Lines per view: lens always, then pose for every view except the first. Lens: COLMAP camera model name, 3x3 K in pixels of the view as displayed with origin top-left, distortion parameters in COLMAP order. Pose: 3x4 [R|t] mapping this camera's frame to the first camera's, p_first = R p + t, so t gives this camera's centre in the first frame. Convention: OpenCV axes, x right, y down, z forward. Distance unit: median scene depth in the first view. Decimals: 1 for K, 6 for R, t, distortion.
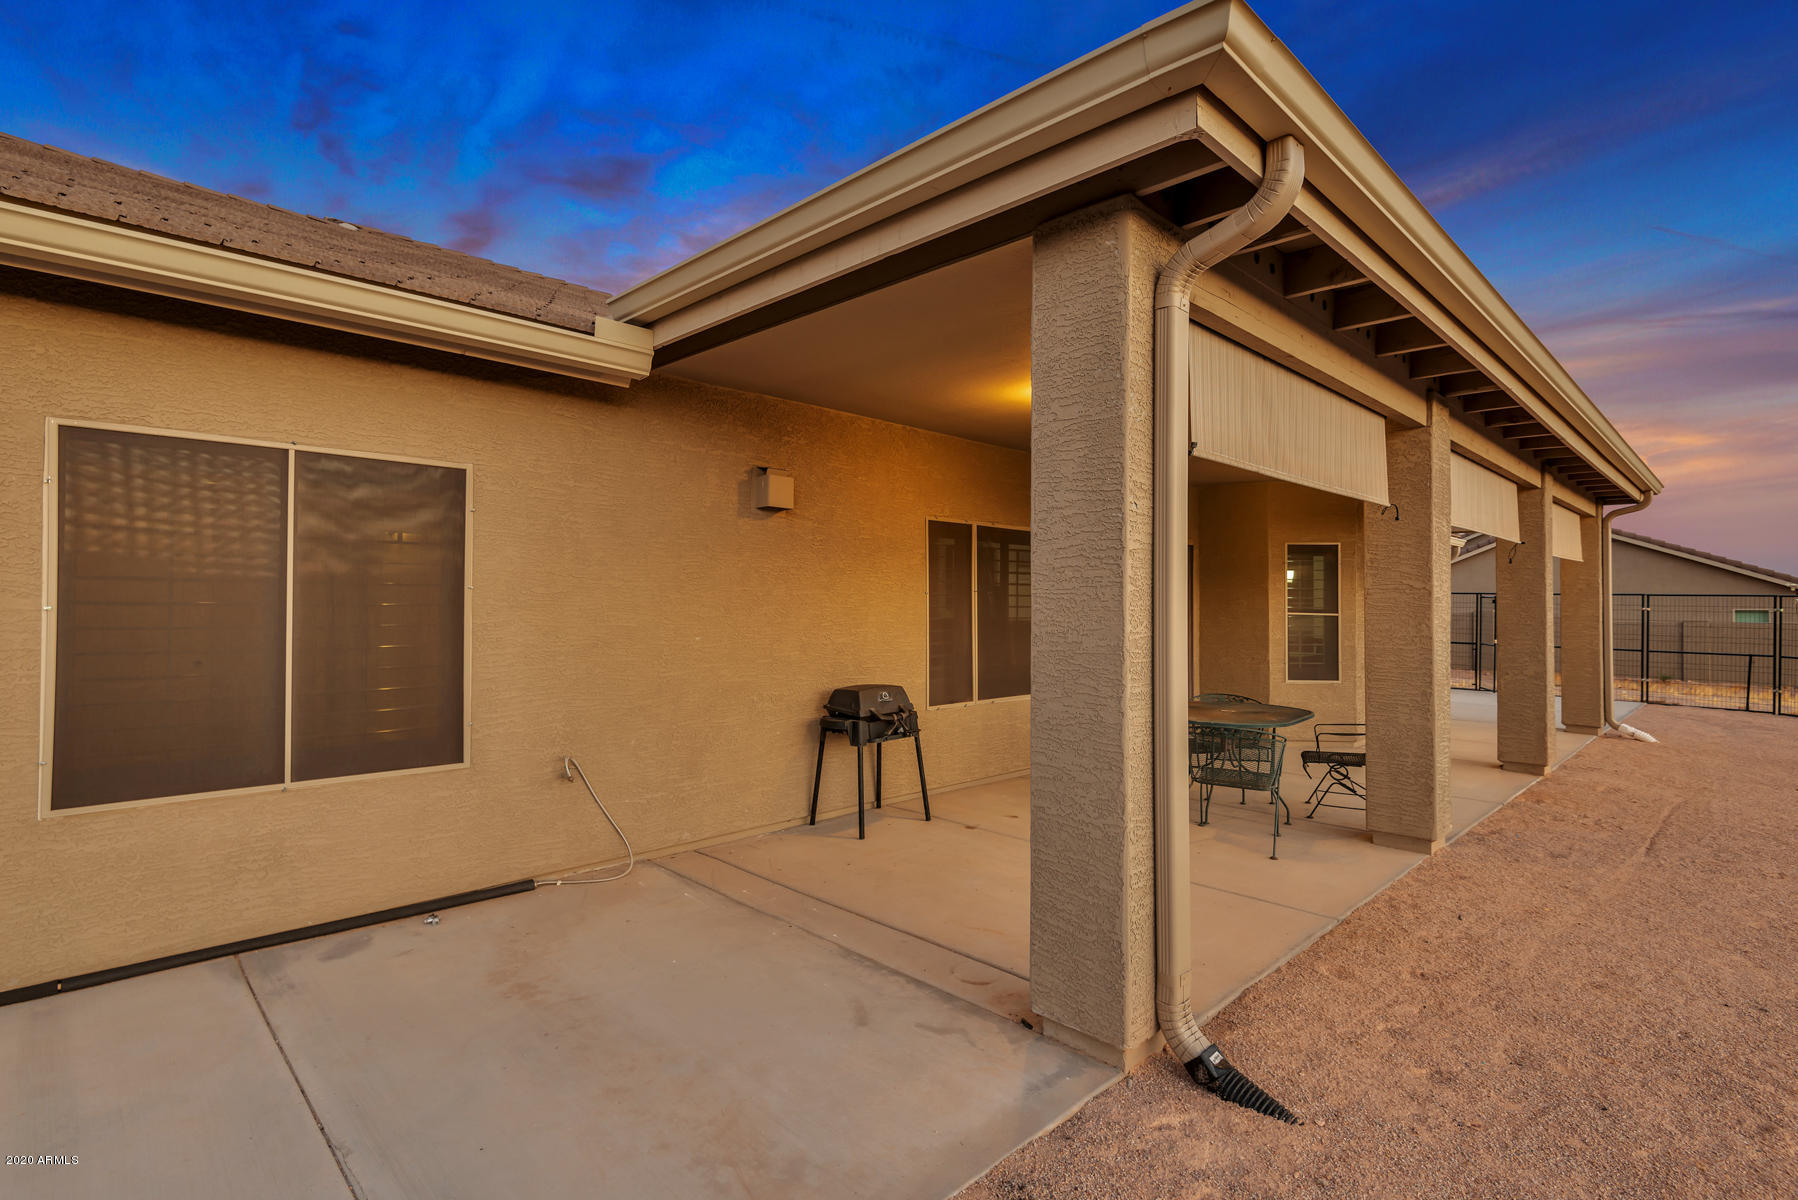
lens RADIAL K [[862.6, 0, 894.2], [0, 862.6, 584.4], [0, 0, 1]] dist [-0.002886, -0.001381]
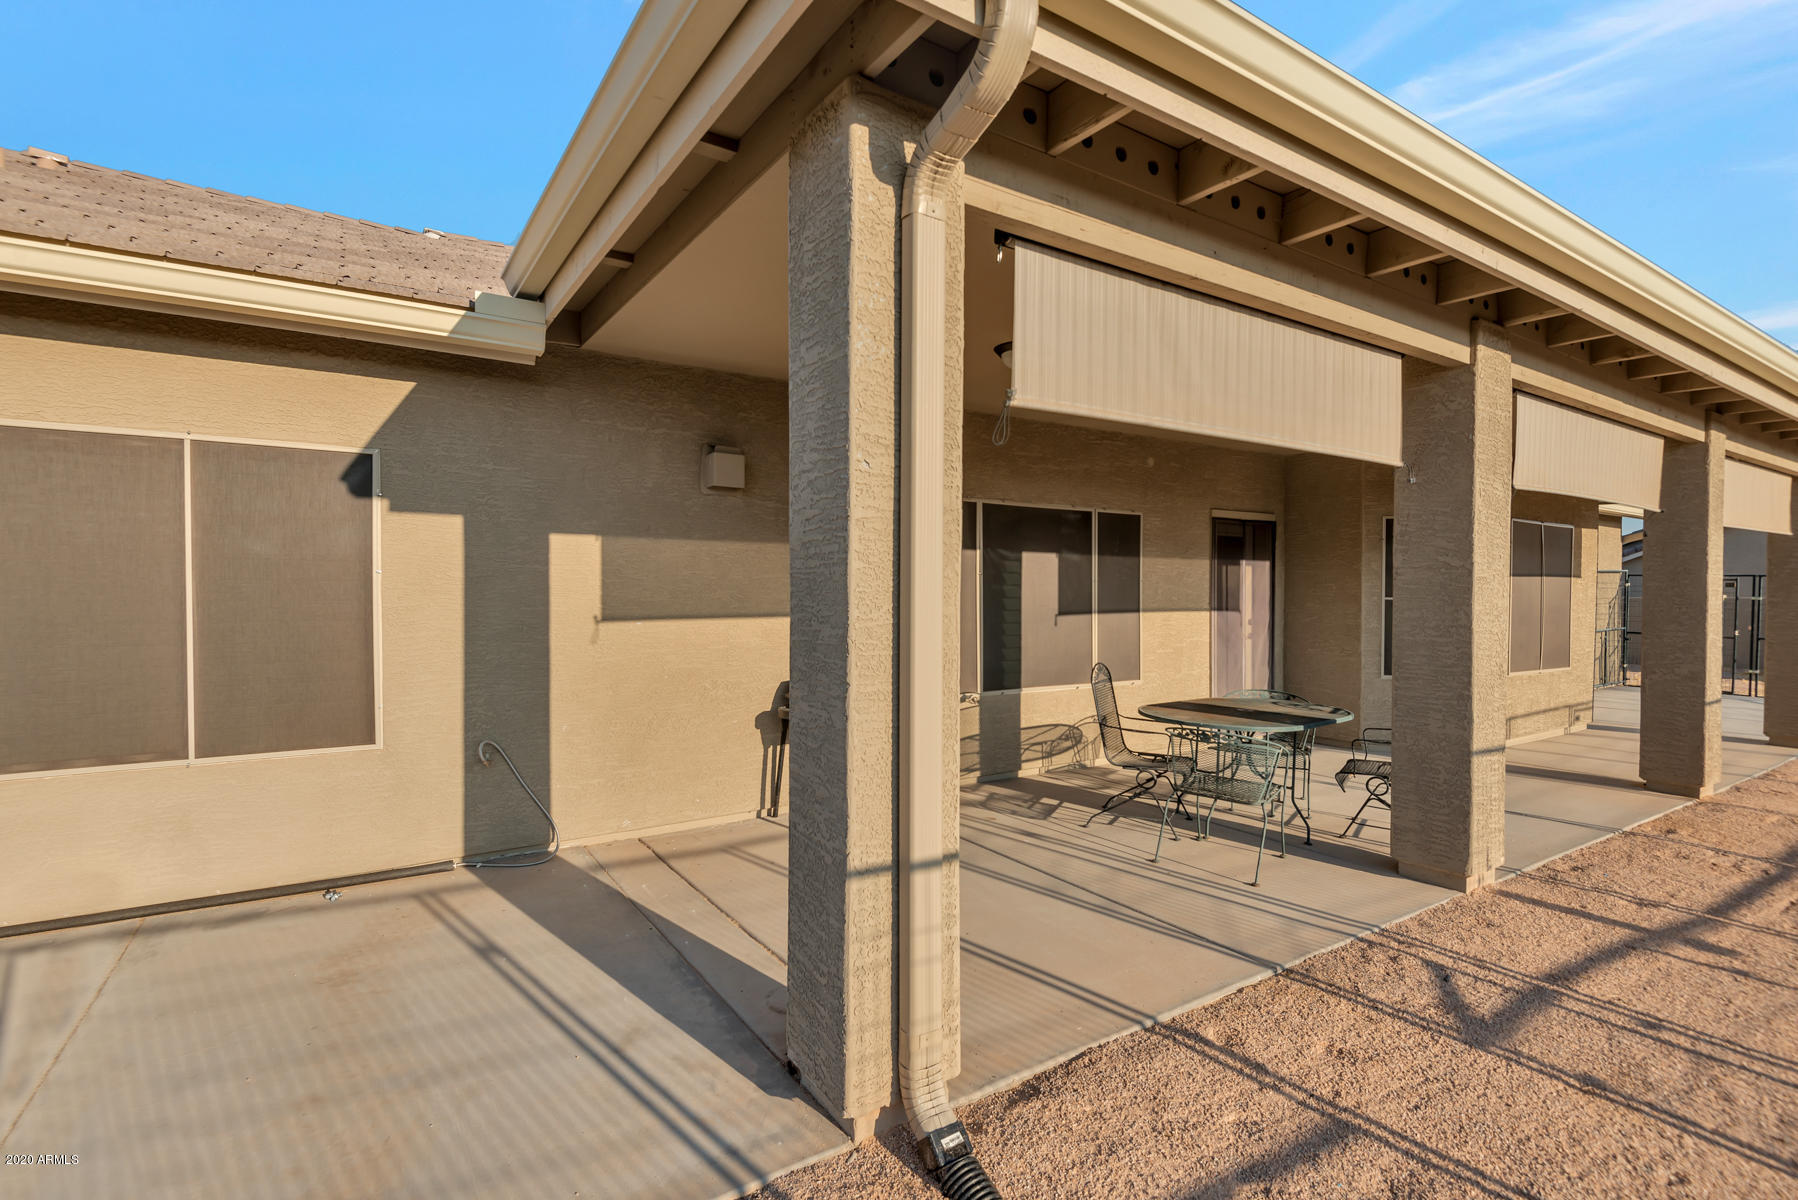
lens RADIAL K [[853.5, 0, 899.0], [0, 853.5, 600.0], [0, 0, 1]] dist [-0.000377, -0.000747]
pose [[0.981364, 0.000272, -0.192159, 0.312953], [0.006315, 0.999413, 0.033663, 0.006766], [0.192055, -0.034249, 0.980786, 0.140229]]
